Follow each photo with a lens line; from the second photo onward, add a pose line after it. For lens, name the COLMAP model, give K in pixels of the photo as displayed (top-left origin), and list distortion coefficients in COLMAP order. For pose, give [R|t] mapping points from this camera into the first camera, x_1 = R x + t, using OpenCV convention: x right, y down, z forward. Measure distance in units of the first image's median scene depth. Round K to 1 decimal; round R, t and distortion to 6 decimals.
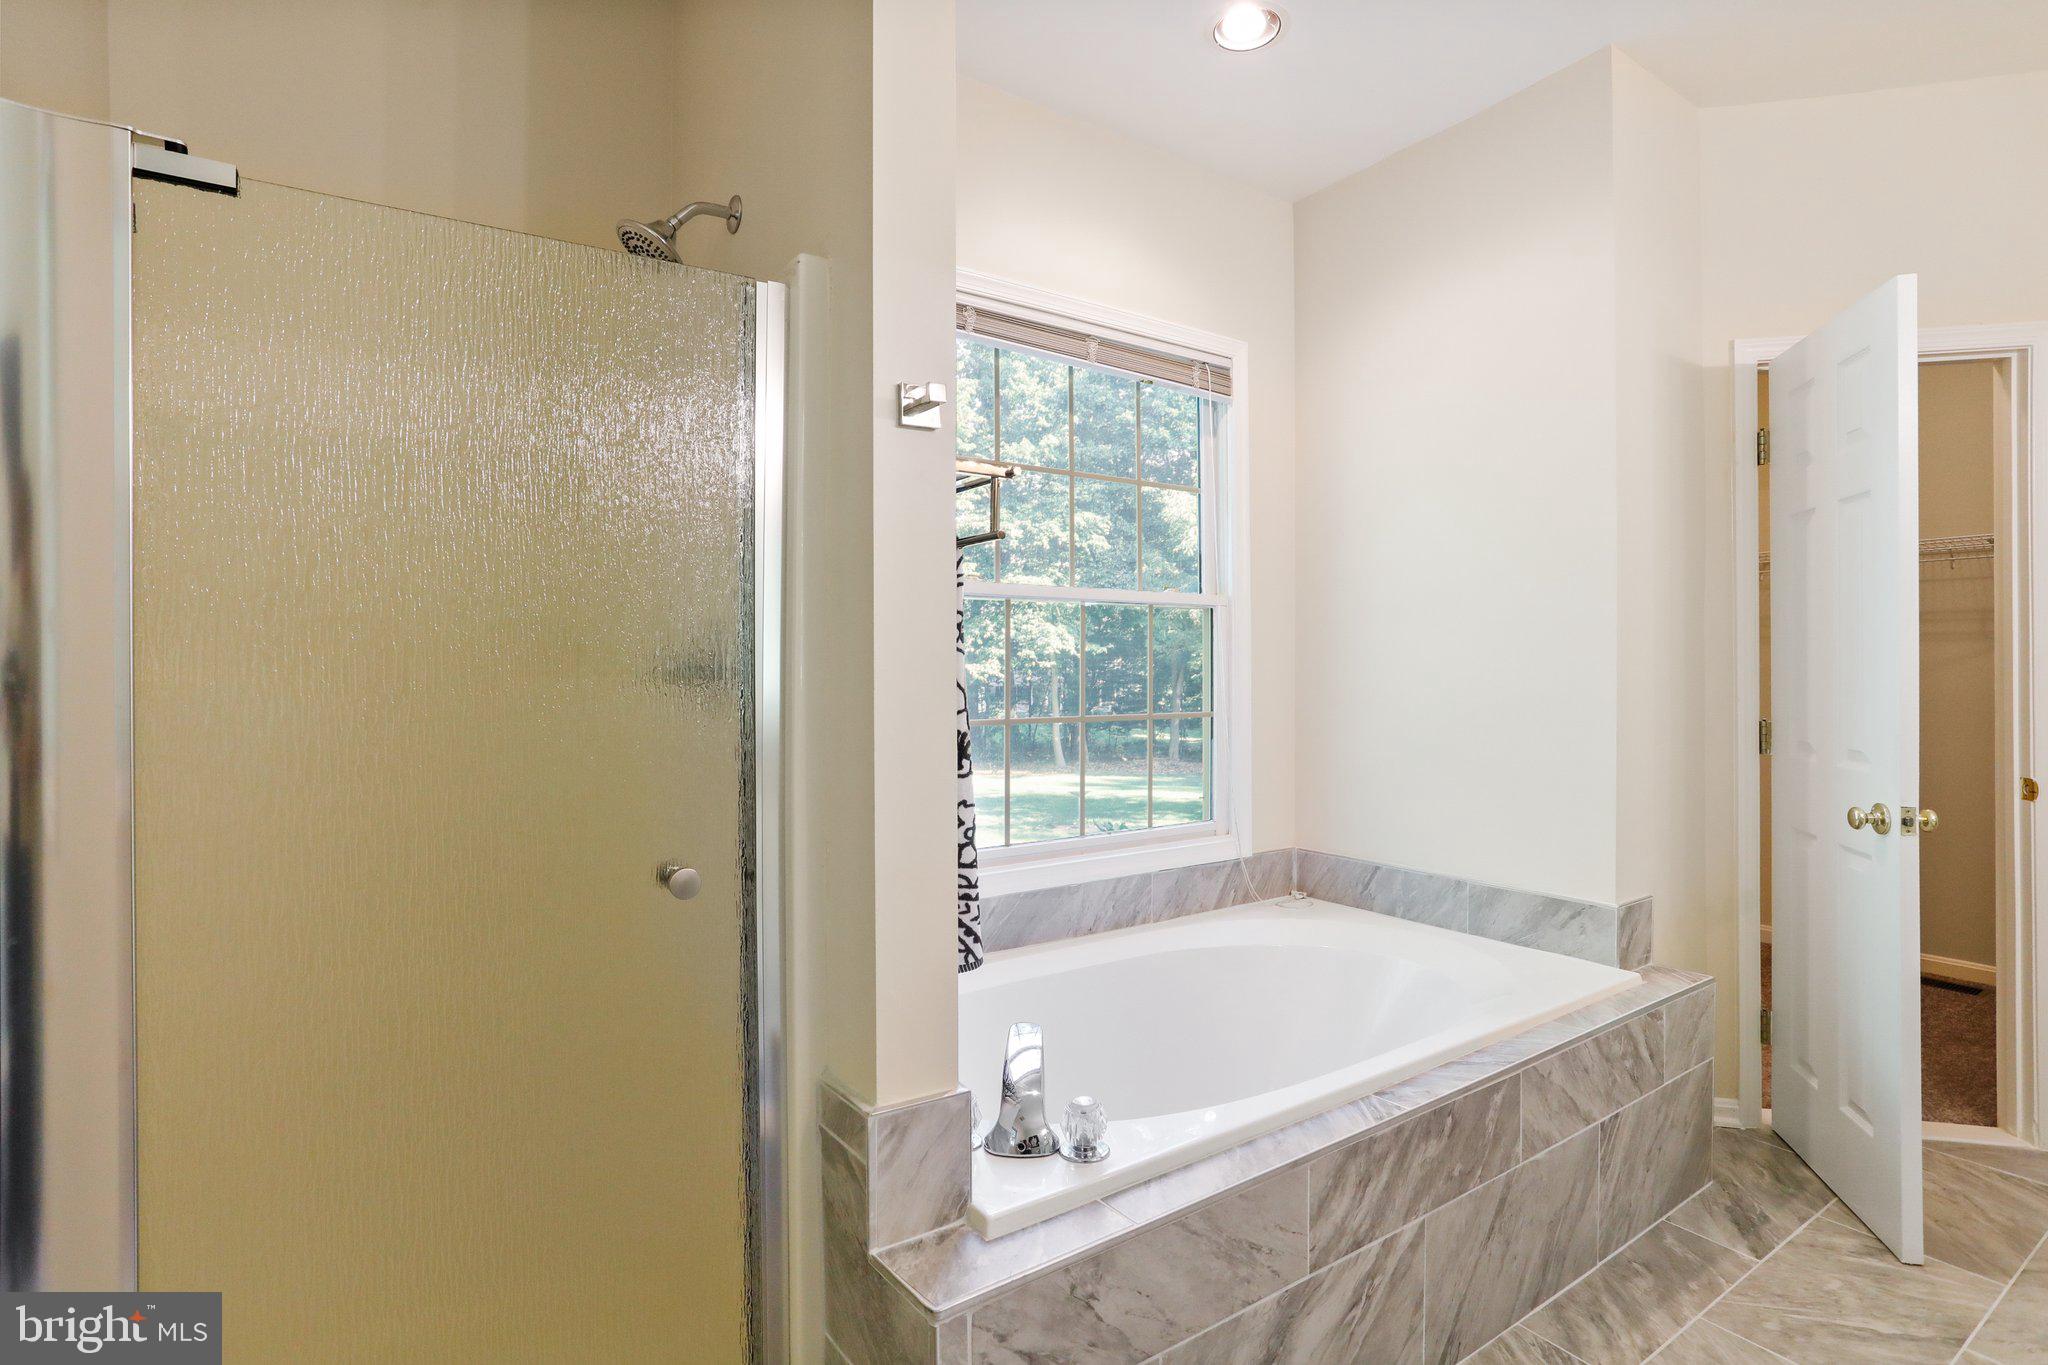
lens RADIAL K [[985.3, 0, 1018.8], [0, 985.3, 675.6], [0, 0, 1]] dist [-0.057905, 0.029033]
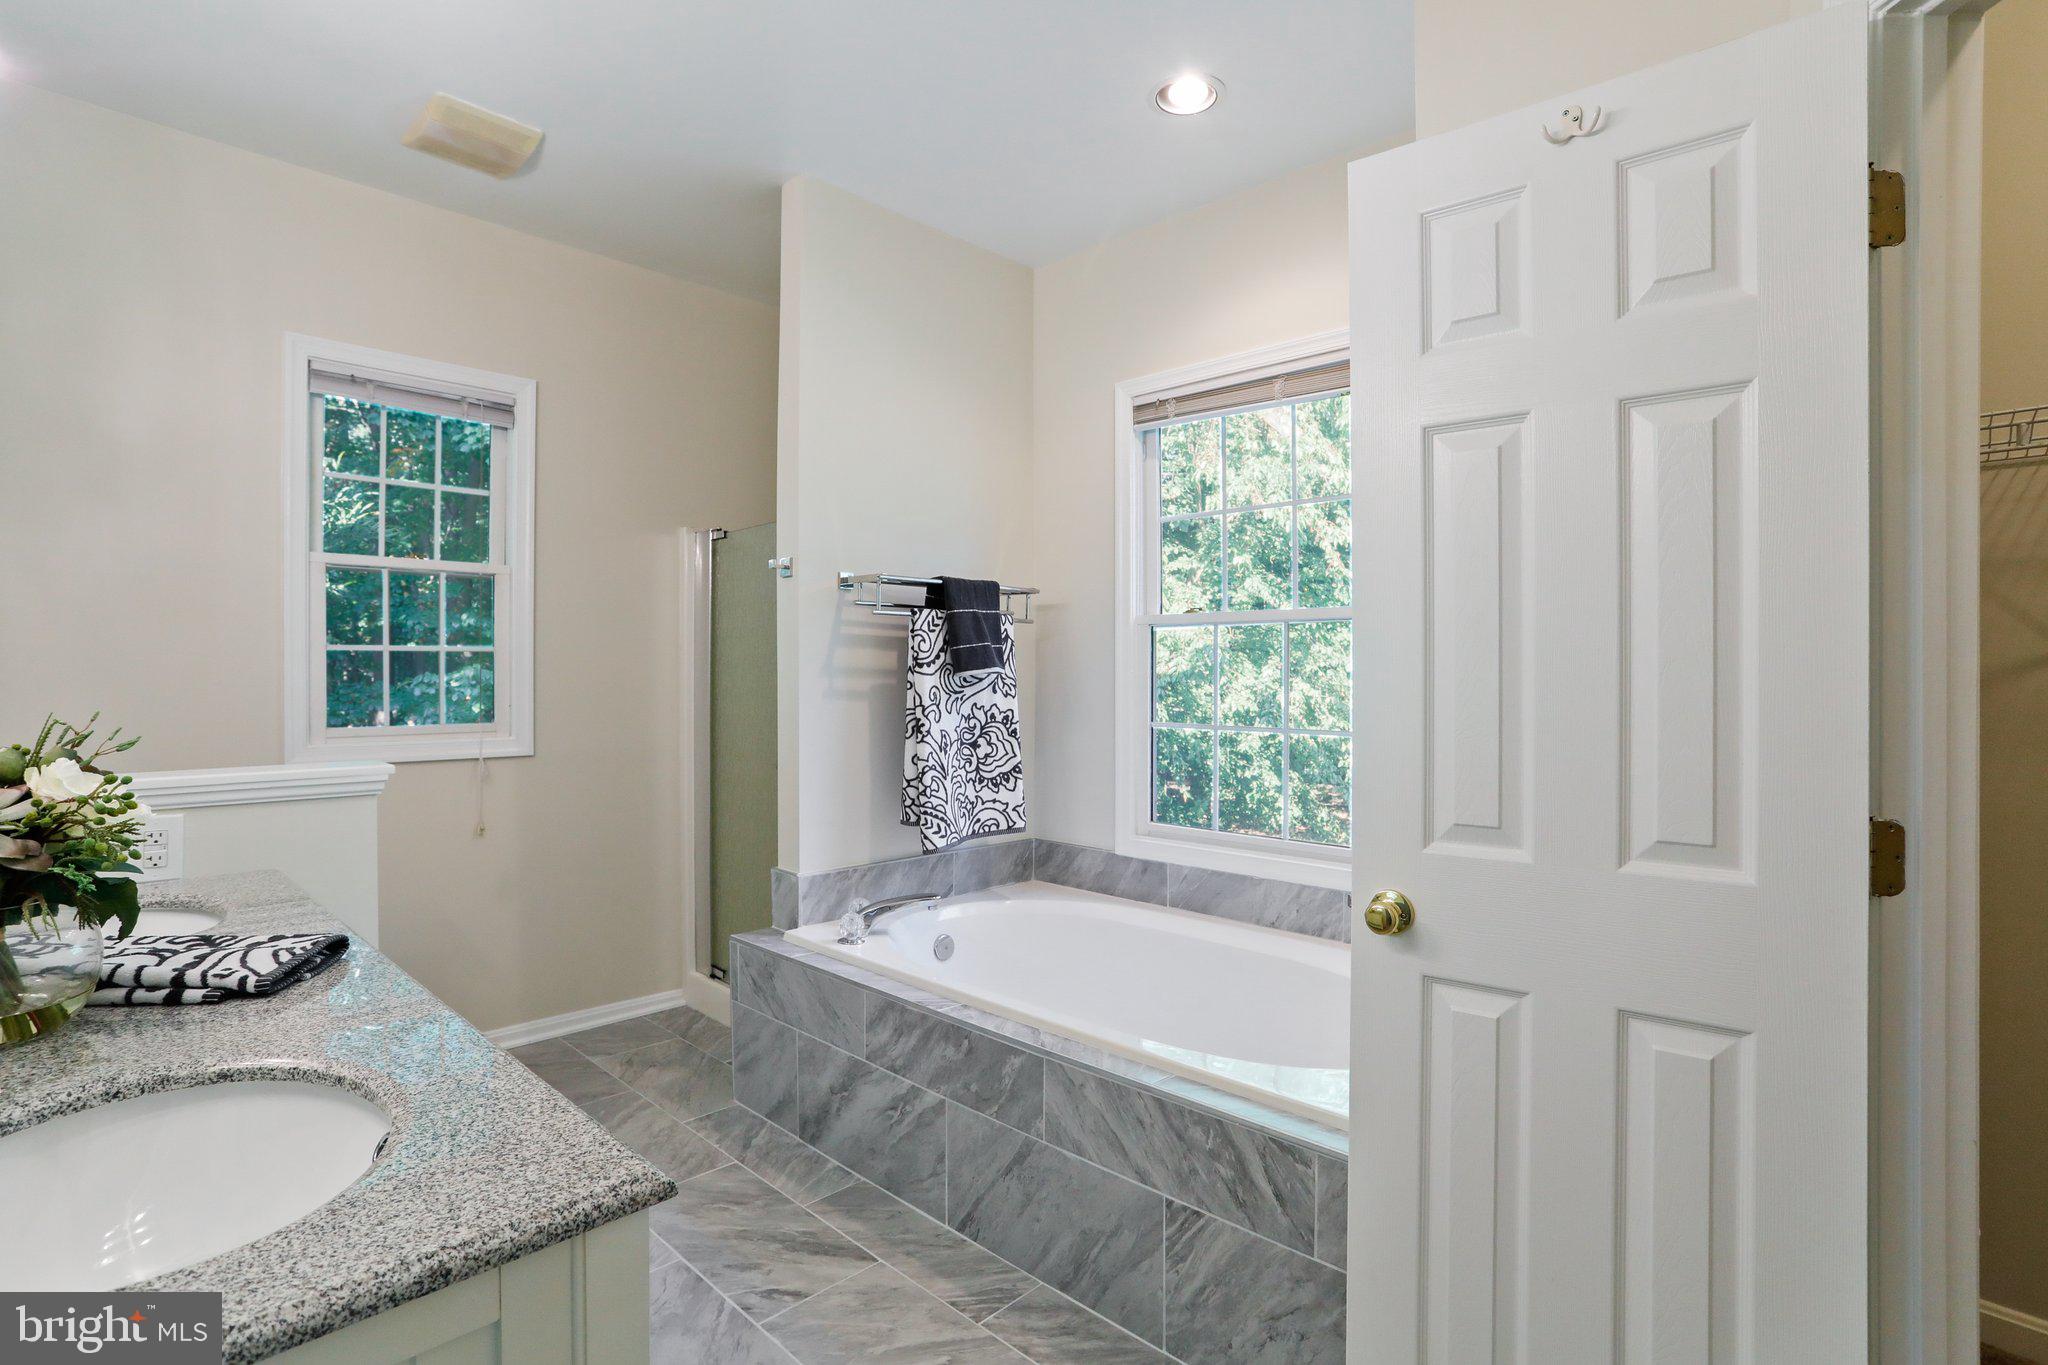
lens RADIAL K [[985.3, 0, 1018.8], [0, 985.3, 675.6], [0, 0, 1]] dist [-0.057905, 0.029033]
pose [[0.207400, 0.002958, -0.978252, 1.583336], [-0.002225, 0.999994, 0.002553, -0.028314], [0.978254, 0.001647, 0.207405, 0.730709]]
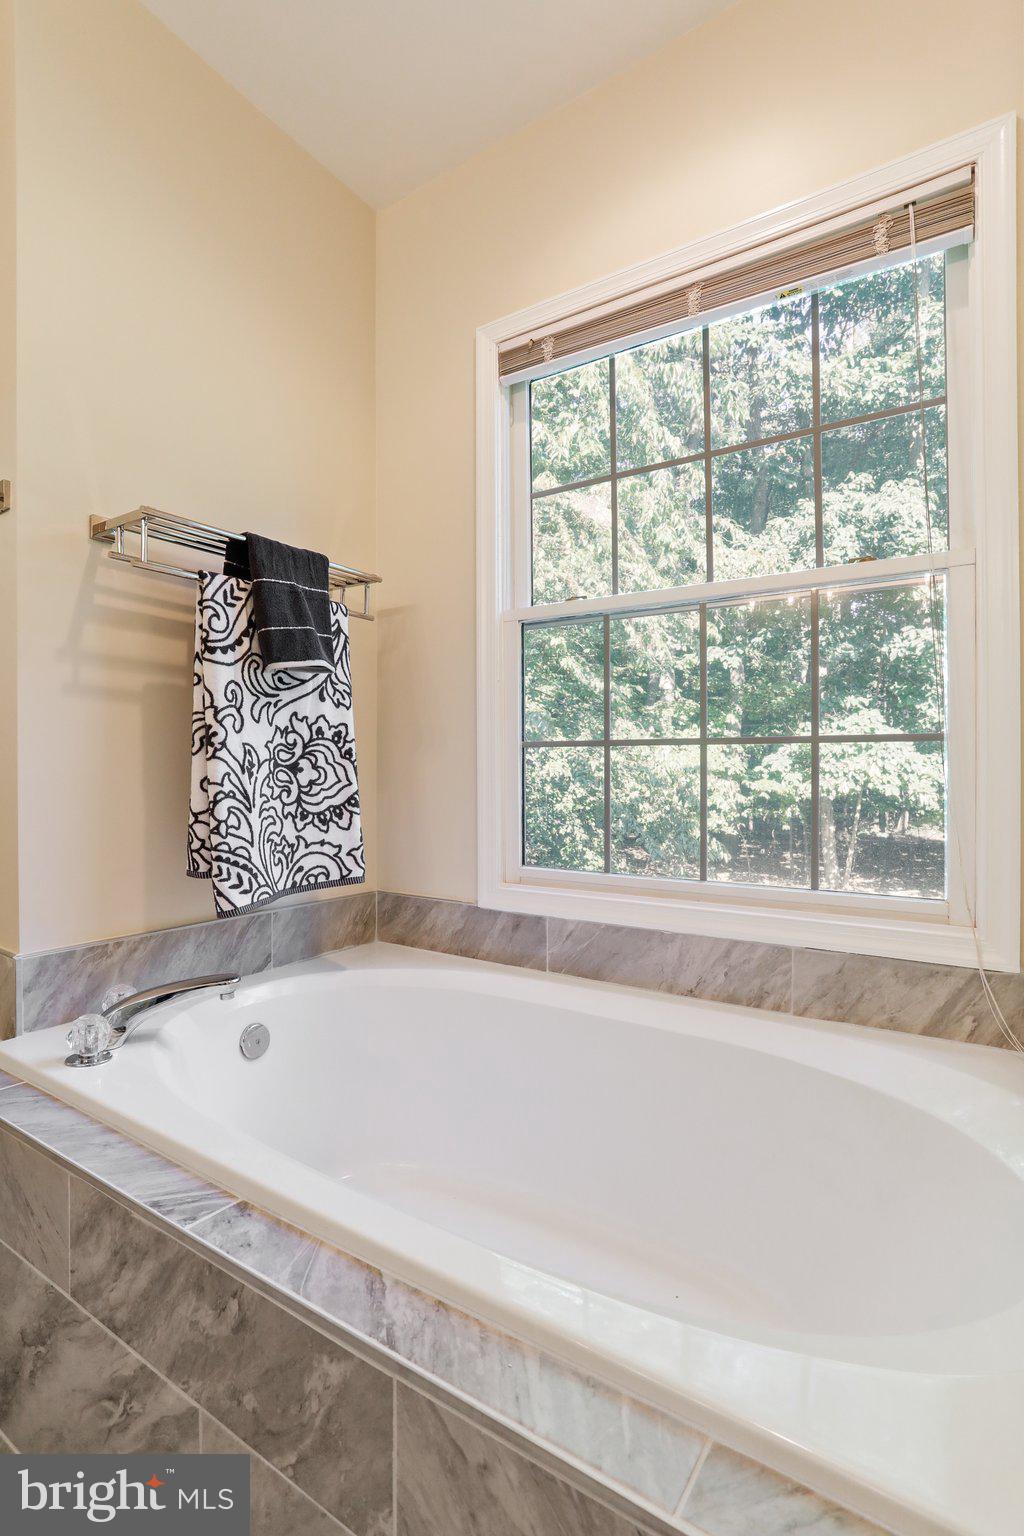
lens RADIAL K [[739.0, 0, 498.5], [0, 739.0, 763.9], [0, 0, 1]] dist [-0.057905, 0.029033]
pose [[0.373817, -0.003146, -0.927497, 0.870640], [0.002629, 0.999994, -0.002332, 0.095975], [0.927499, -0.001566, 0.373823, 0.901399]]
